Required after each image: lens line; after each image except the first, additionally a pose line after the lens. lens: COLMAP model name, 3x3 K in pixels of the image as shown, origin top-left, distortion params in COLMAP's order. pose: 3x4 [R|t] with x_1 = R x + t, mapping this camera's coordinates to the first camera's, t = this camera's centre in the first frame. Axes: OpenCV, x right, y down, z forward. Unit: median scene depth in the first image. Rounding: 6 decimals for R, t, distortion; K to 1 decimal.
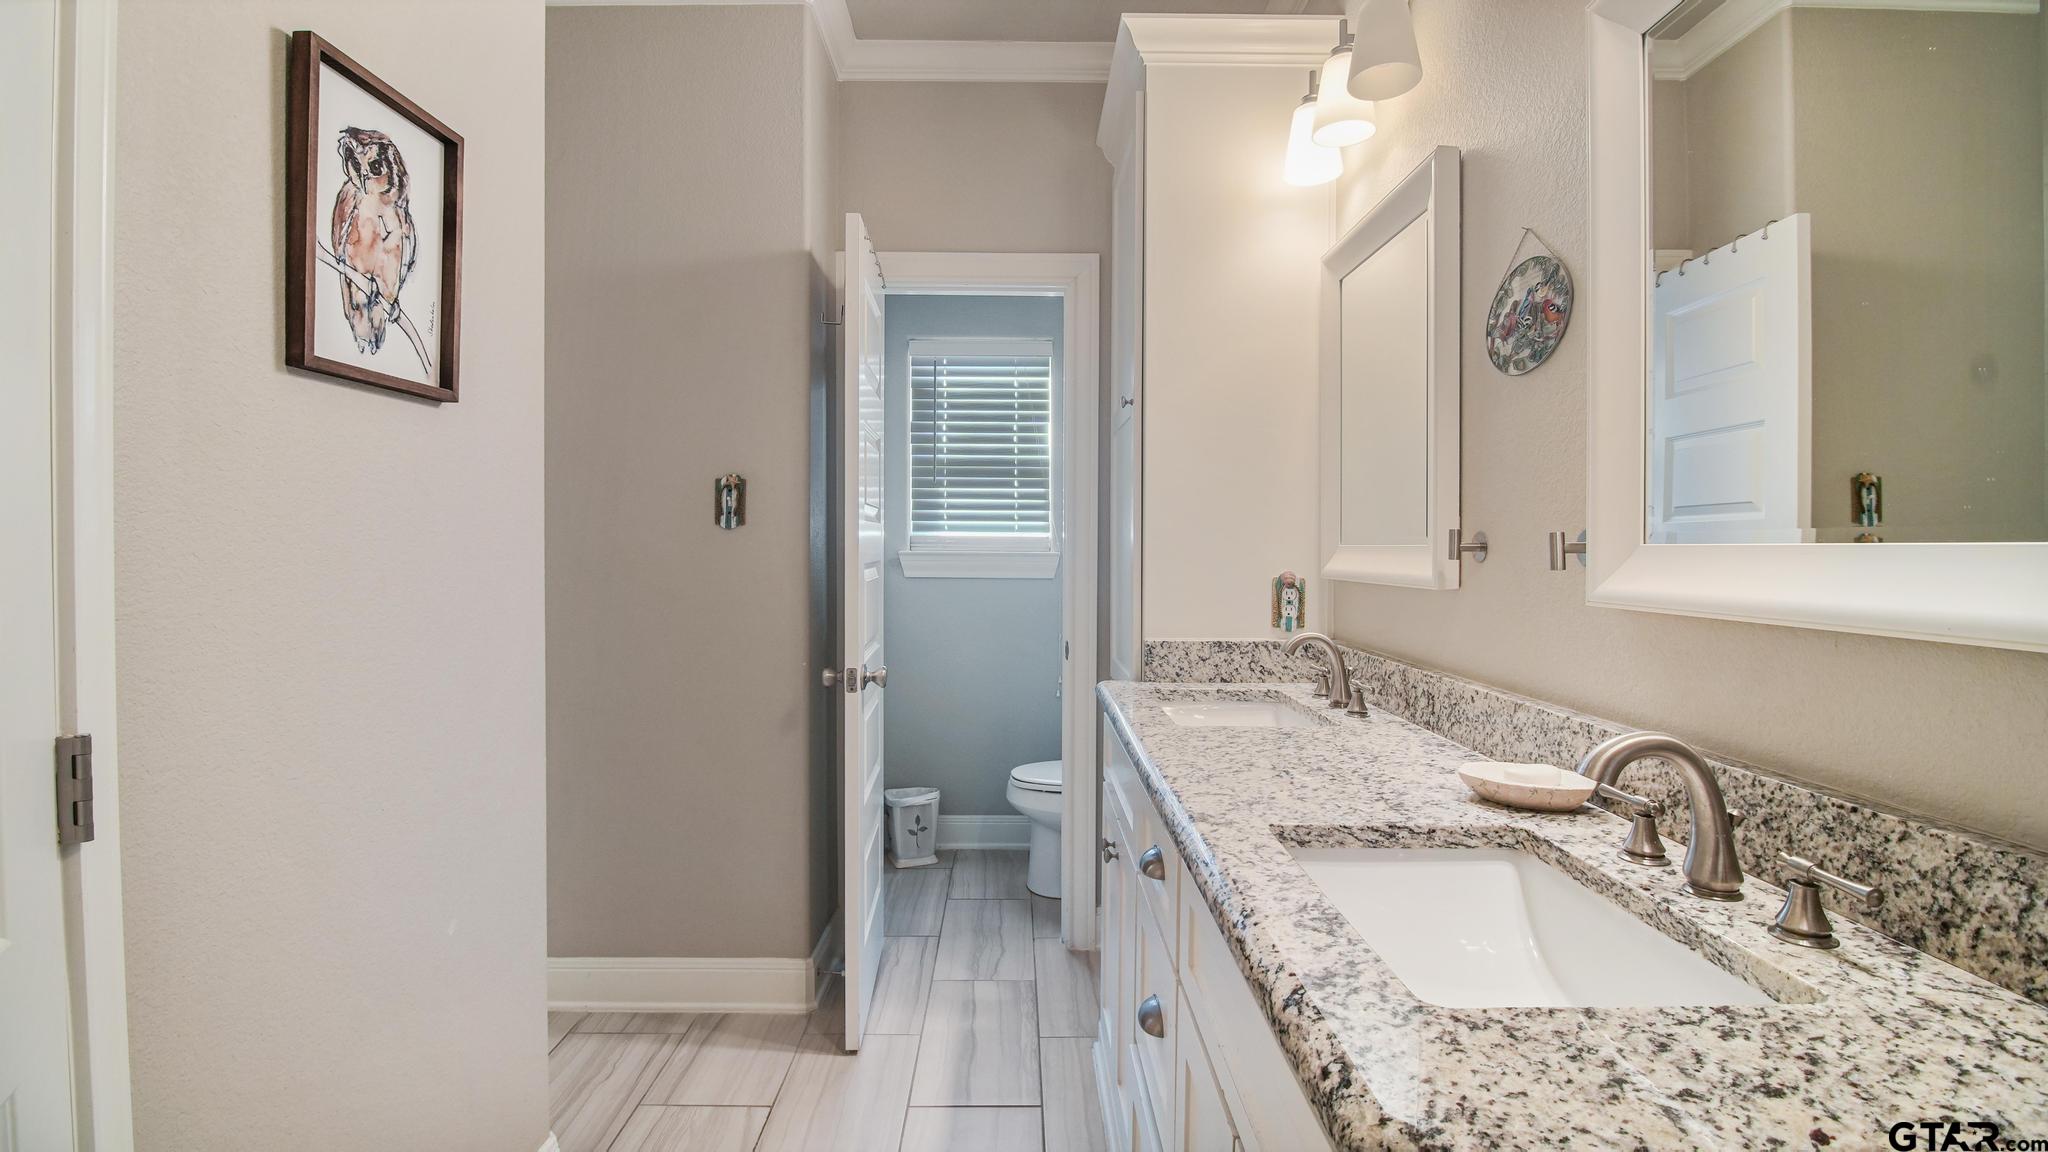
lens RADIAL K [[913.6, 0, 1019.0], [0, 913.6, 548.2], [0, 0, 1]] dist [-0.001033, -0.008792]
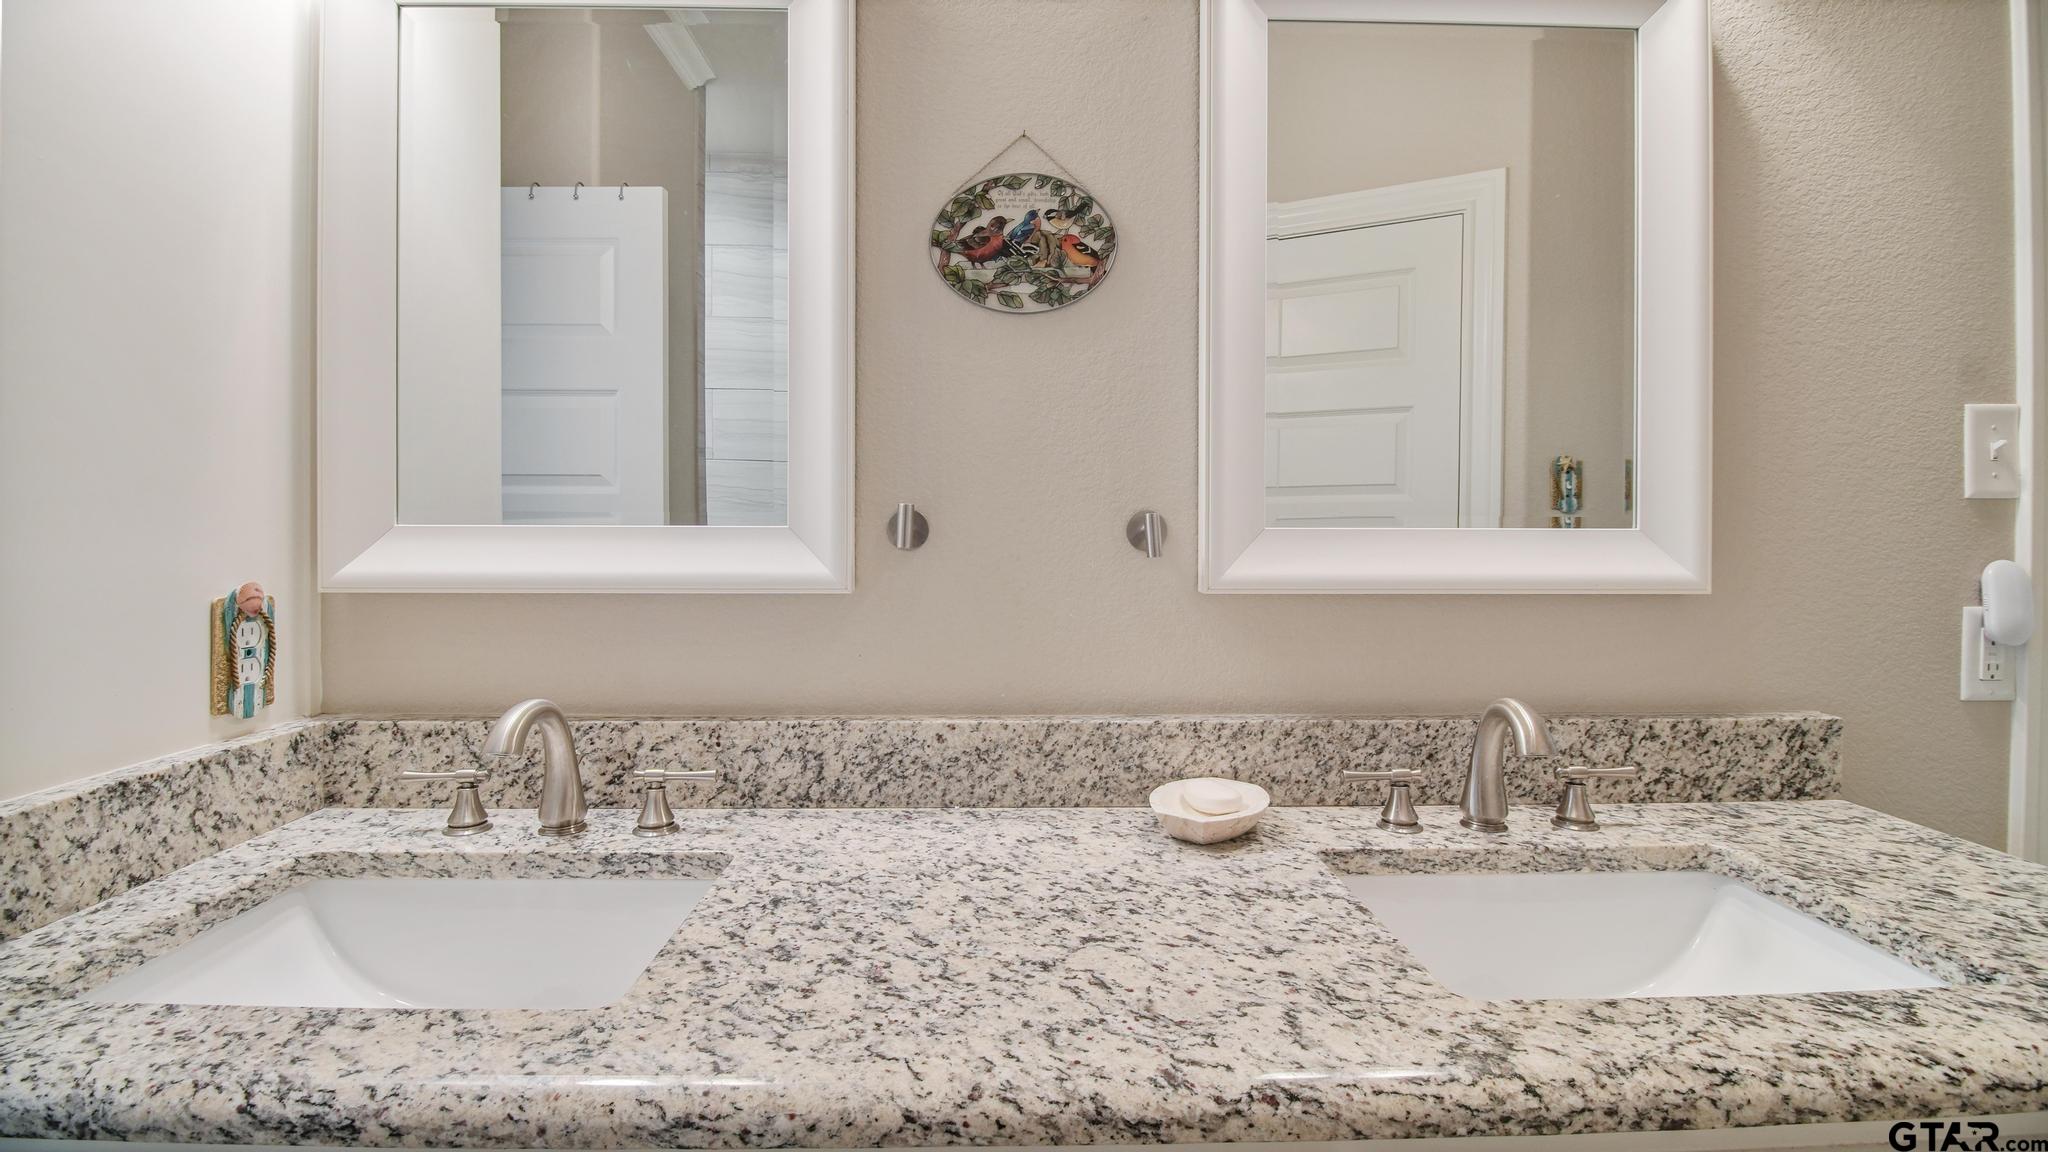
lens RADIAL K [[914.4, 0, 1021.3], [0, 914.4, 526.0], [0, 0, 1]] dist [-0.000359, -0.012252]
pose [[-0.022821, -0.006080, 0.999721, -0.259662], [-0.001671, 0.999980, 0.006043, -0.009835], [-0.999738, -0.001533, -0.022831, 1.050382]]
